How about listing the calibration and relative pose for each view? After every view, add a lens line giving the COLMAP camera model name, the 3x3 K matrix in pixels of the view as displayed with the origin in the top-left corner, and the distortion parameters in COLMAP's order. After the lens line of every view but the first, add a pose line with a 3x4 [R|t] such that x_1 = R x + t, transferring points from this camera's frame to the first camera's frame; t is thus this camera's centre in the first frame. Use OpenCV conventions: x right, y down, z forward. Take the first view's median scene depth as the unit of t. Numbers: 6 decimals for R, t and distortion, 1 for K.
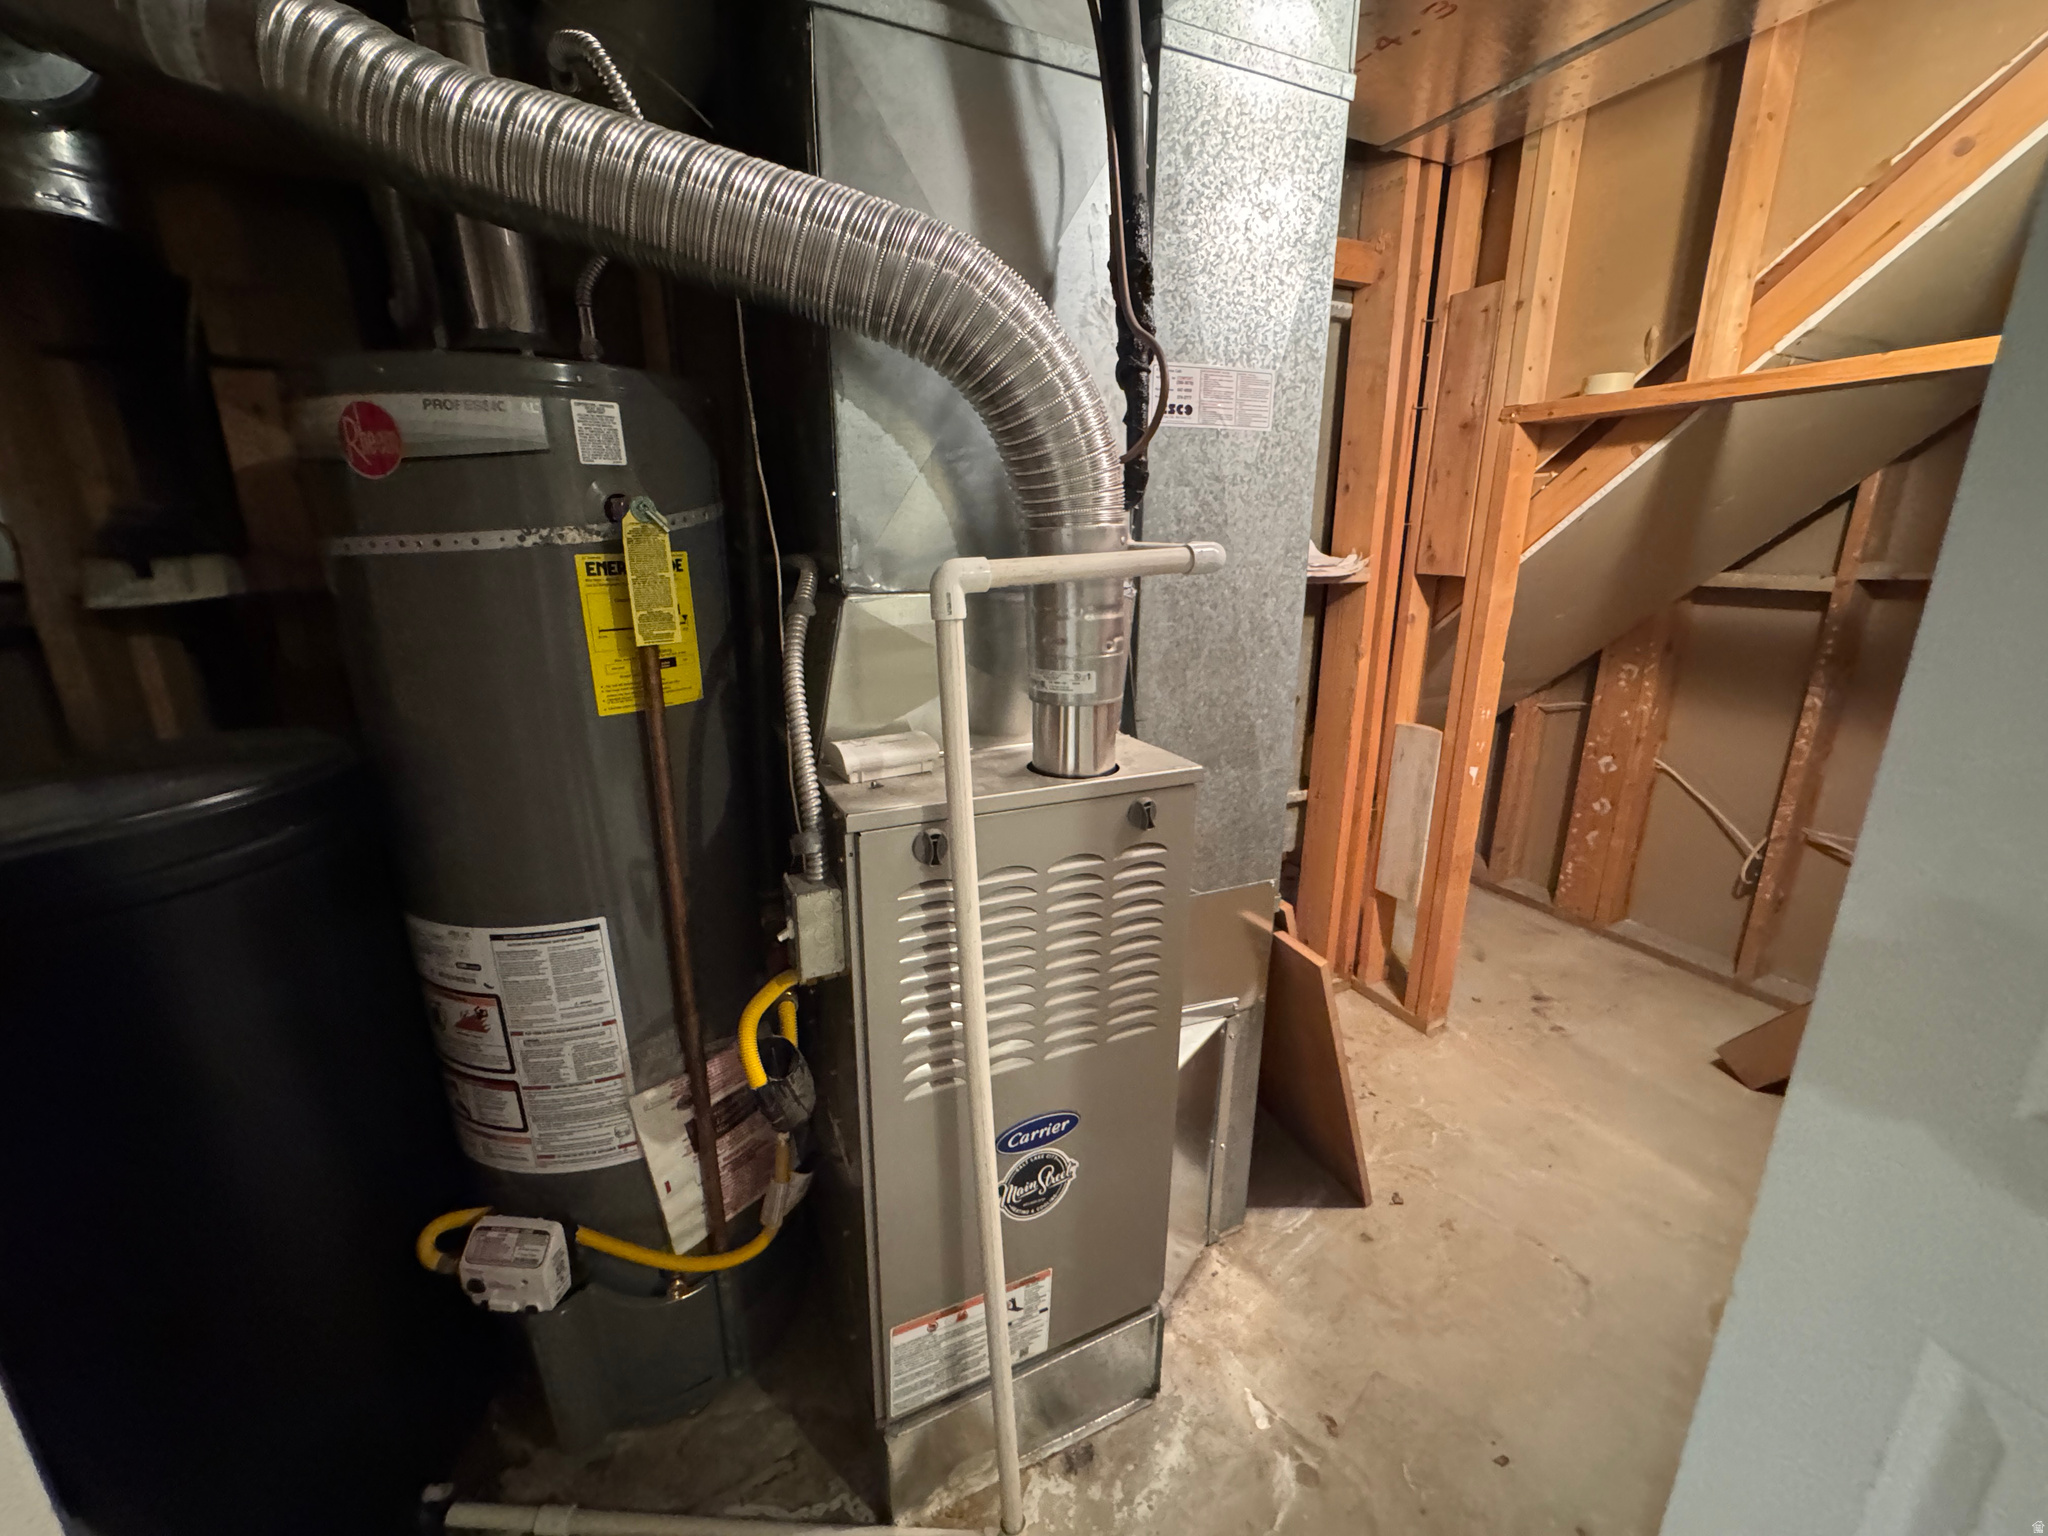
lens RADIAL K [[825.8, 0, 1023.6], [0, 825.8, 767.0], [0, 0, 1]] dist [-0.003206, -0.000135]
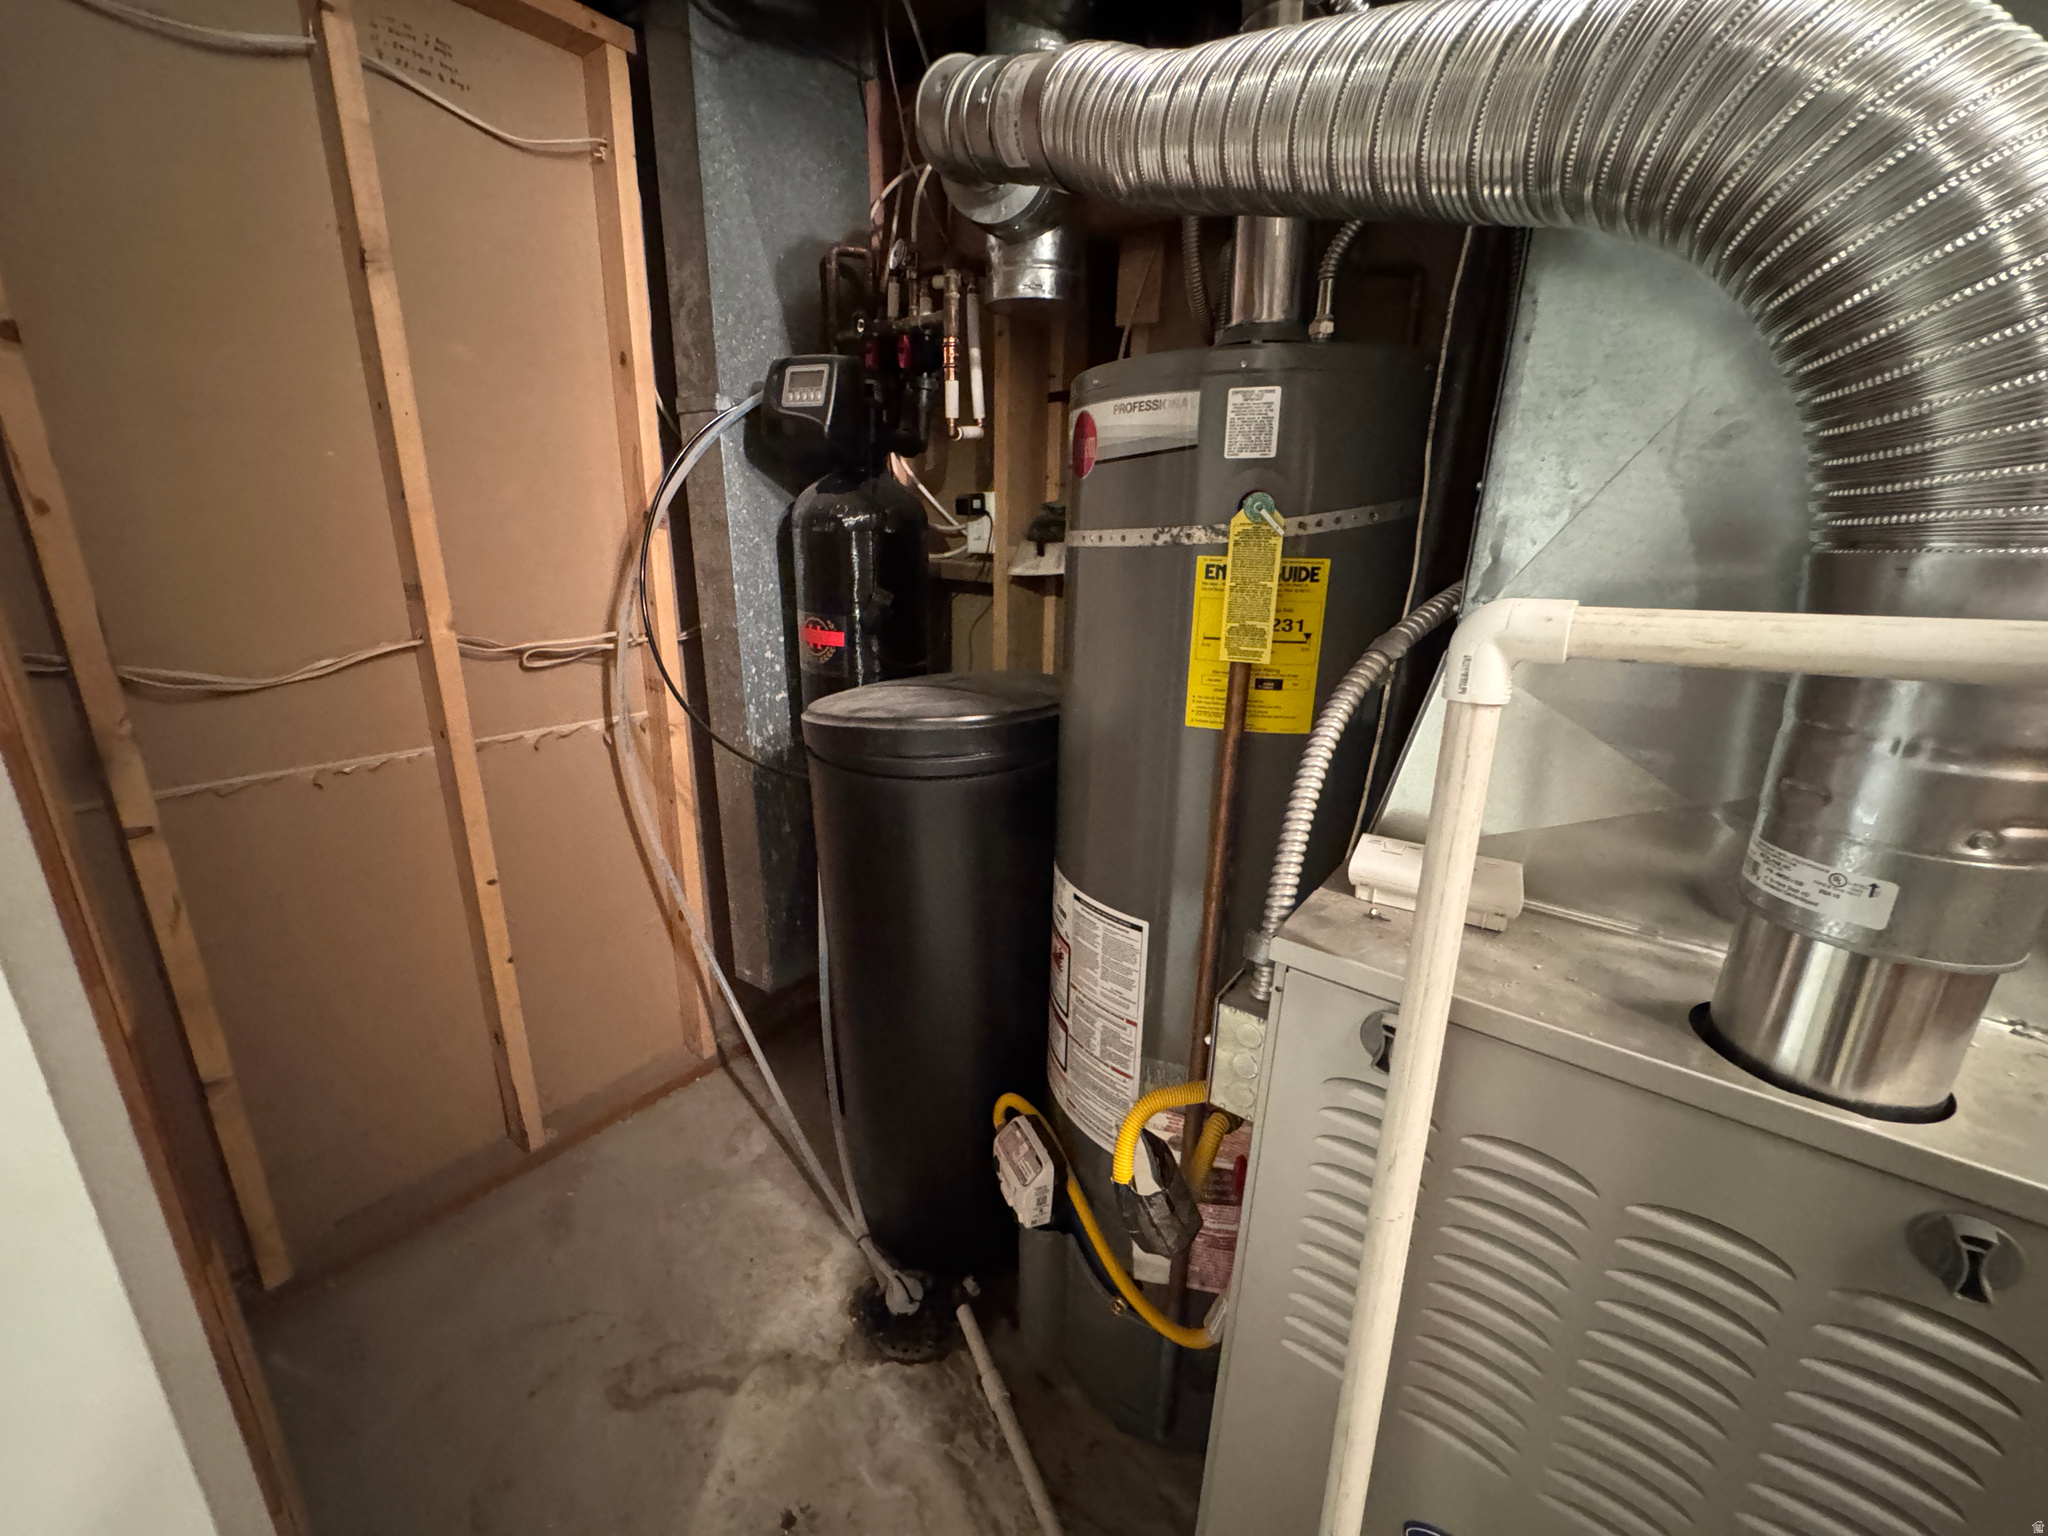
lens RADIAL K [[825.8, 0, 1024.6], [0, 825.8, 763.7], [0, 0, 1]] dist [-0.003206, -0.000135]
pose [[0.447600, 0.265841, -0.853805, 0.231530], [-0.264525, 0.951421, 0.157560, -0.123238], [0.854214, 0.155329, 0.496178, 0.386024]]
